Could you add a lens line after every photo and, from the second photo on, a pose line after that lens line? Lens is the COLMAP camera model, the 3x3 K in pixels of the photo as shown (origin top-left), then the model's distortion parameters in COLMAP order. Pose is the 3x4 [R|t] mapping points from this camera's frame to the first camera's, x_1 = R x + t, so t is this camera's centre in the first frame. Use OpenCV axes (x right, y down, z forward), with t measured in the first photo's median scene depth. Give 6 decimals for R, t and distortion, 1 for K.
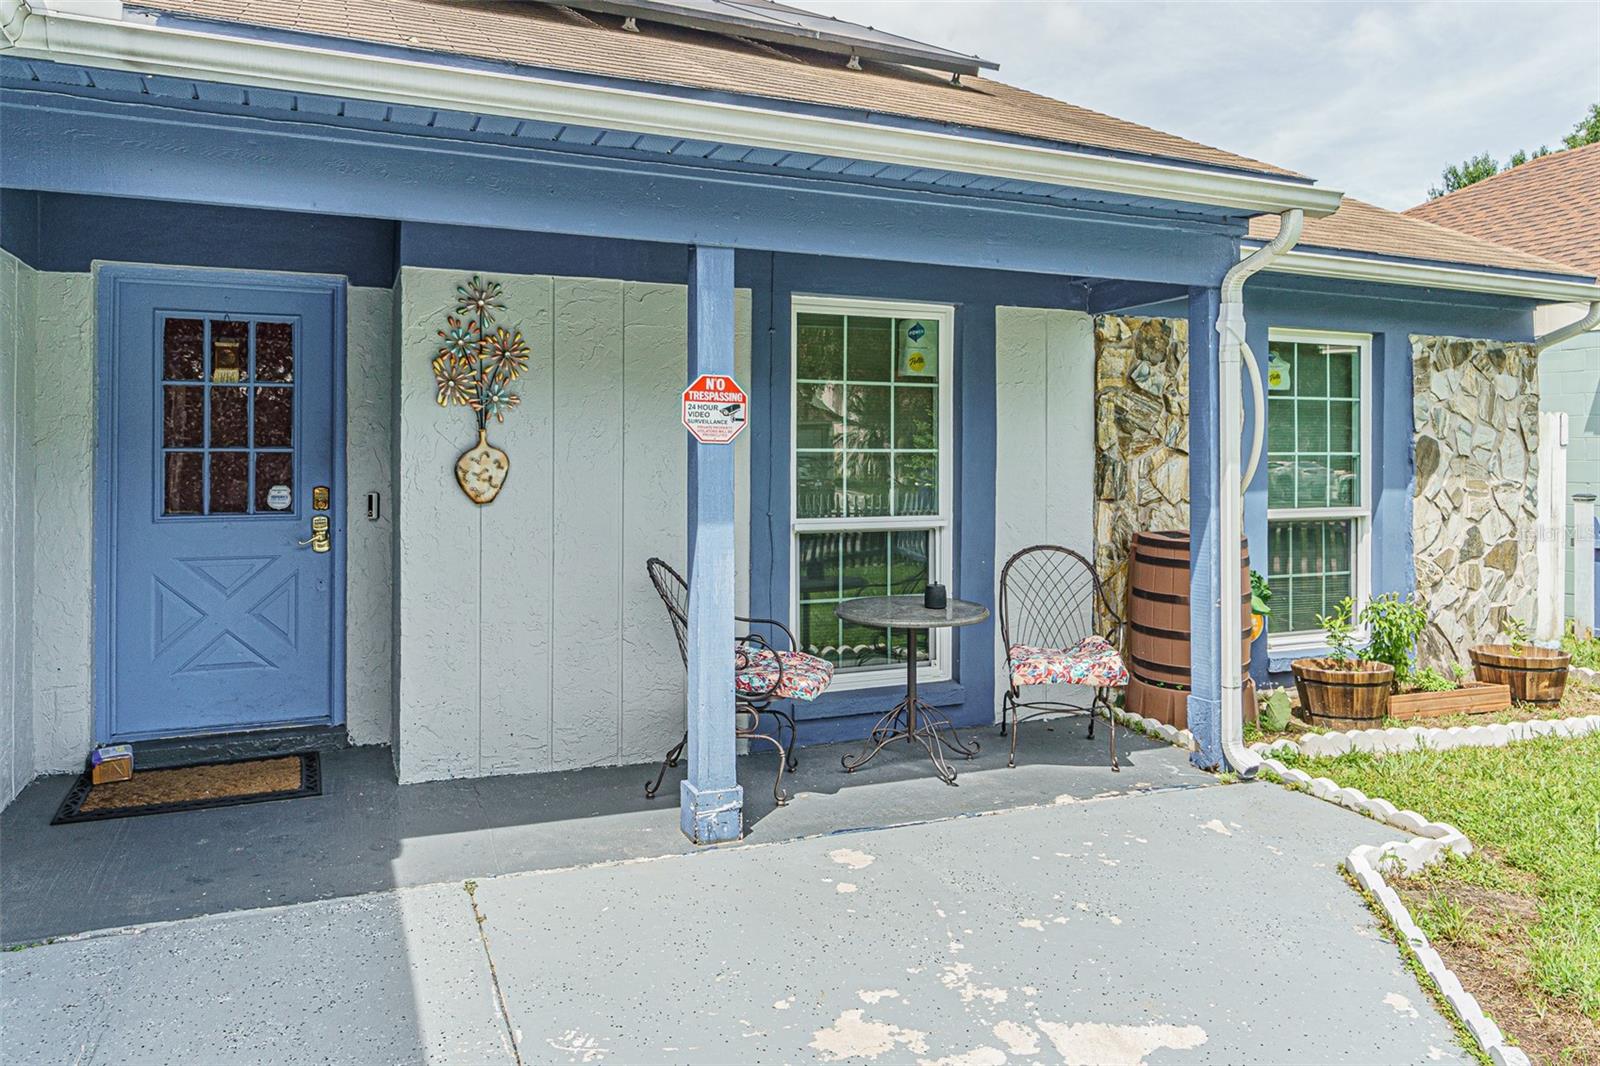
lens RADIAL K [[1055.6, 0, 783.5], [0, 1055.6, 457.2], [0, 0, 1]] dist [-0.005864, 0.001277]
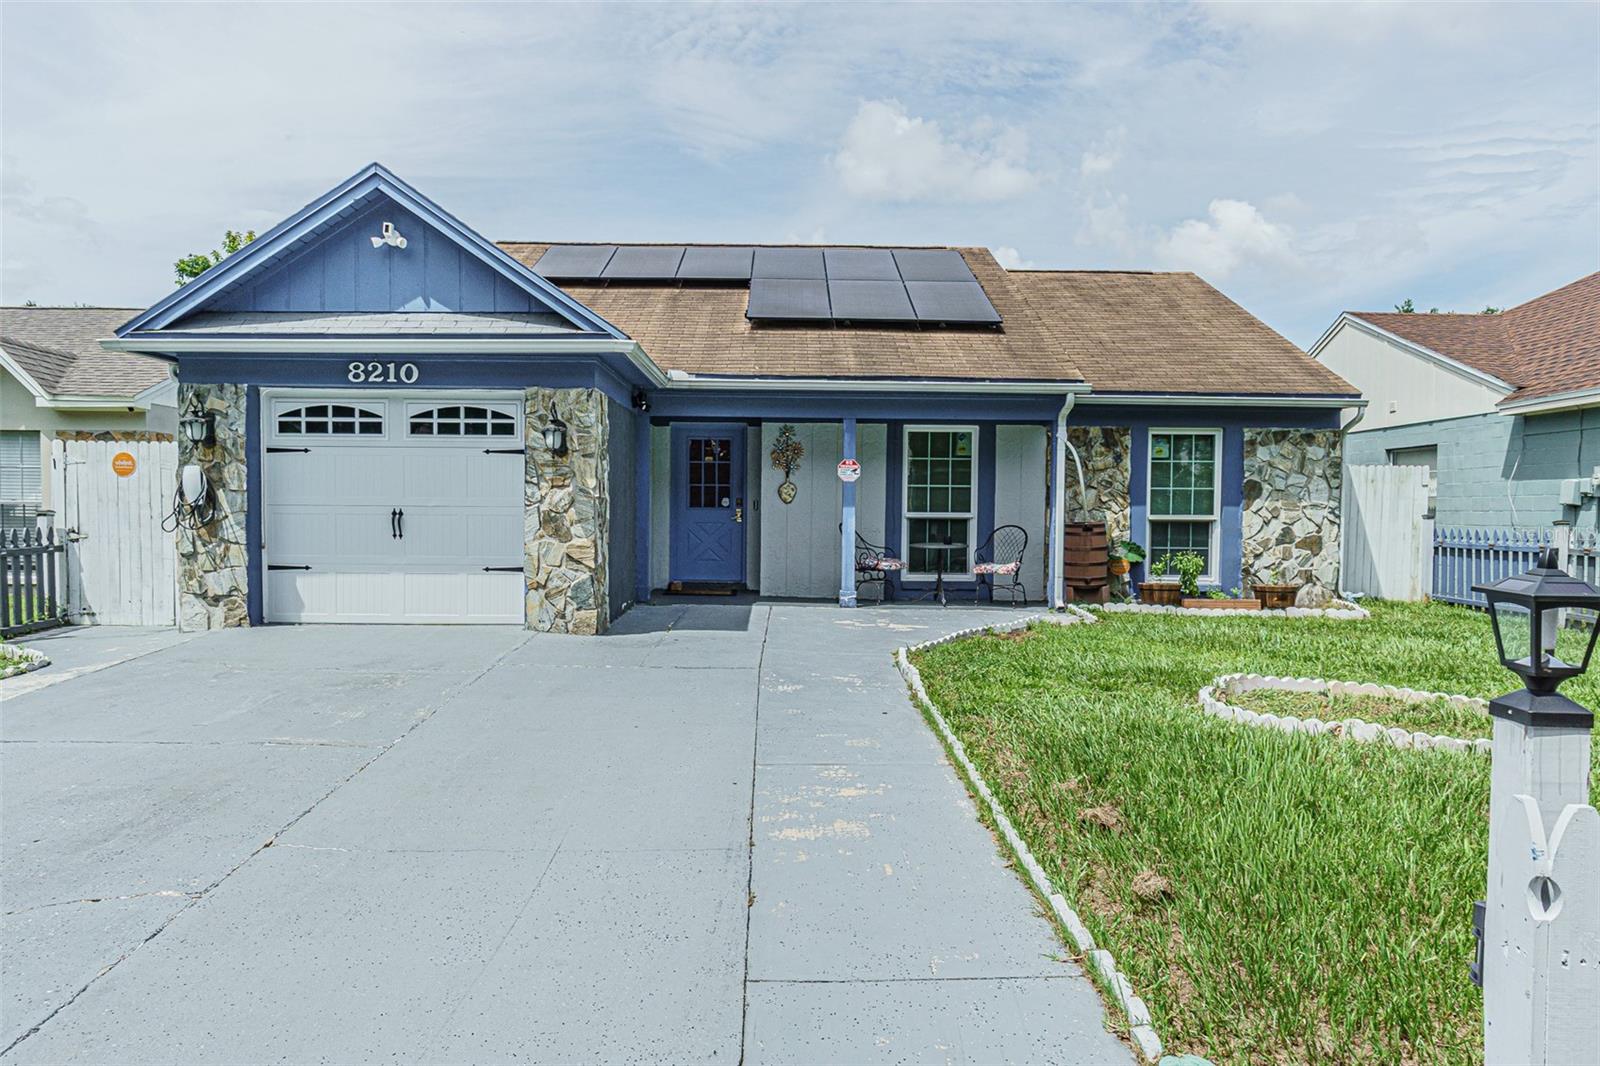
lens RADIAL K [[1055.6, 0, 804.0], [0, 1055.6, 540.4], [0, 0, 1]] dist [-0.005864, 0.001277]
pose [[0.925400, 0.019248, -0.378504, 0.584478], [-0.007011, 0.999408, 0.033682, 0.032783], [0.378928, -0.028516, 0.924987, -1.140909]]
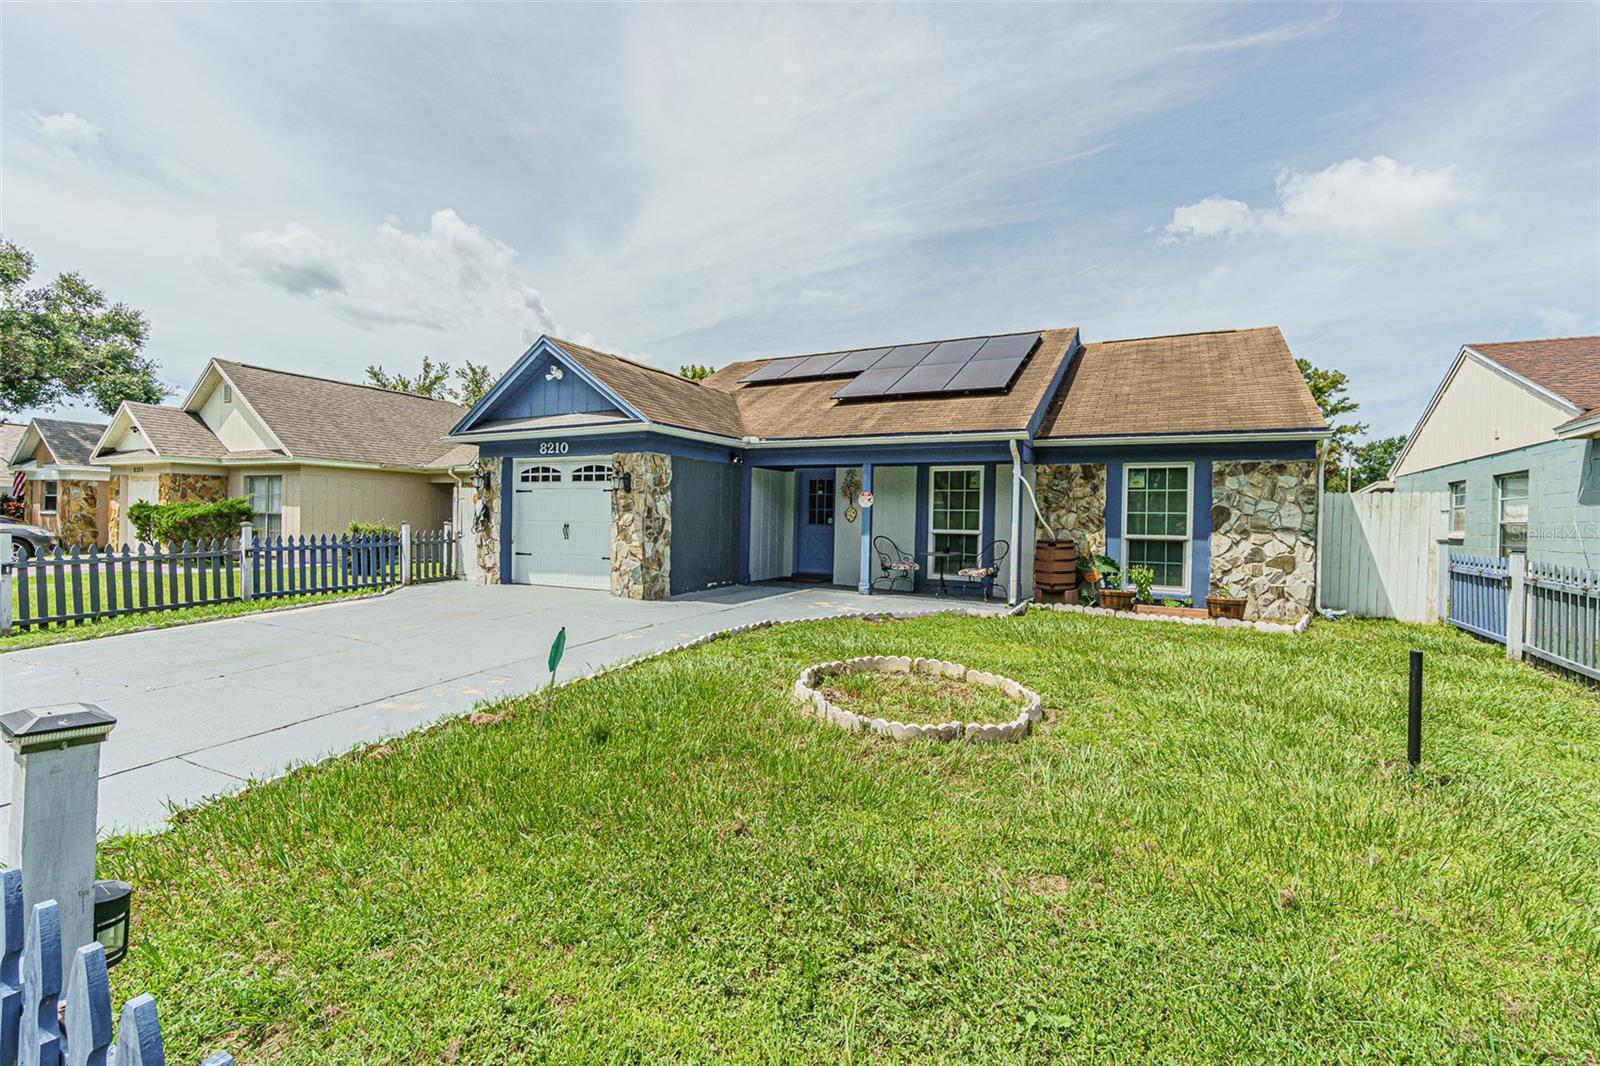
lens RADIAL K [[706.5, 0, 789.1], [0, 706.5, 523.5], [0, 0, 1]] dist [-0.003762, -0.000464]
pose [[0.625005, 0.016829, -0.780439, 1.218212], [-0.015586, 0.999837, 0.009078, 0.019074], [0.780465, 0.006490, 0.625166, -0.674030]]
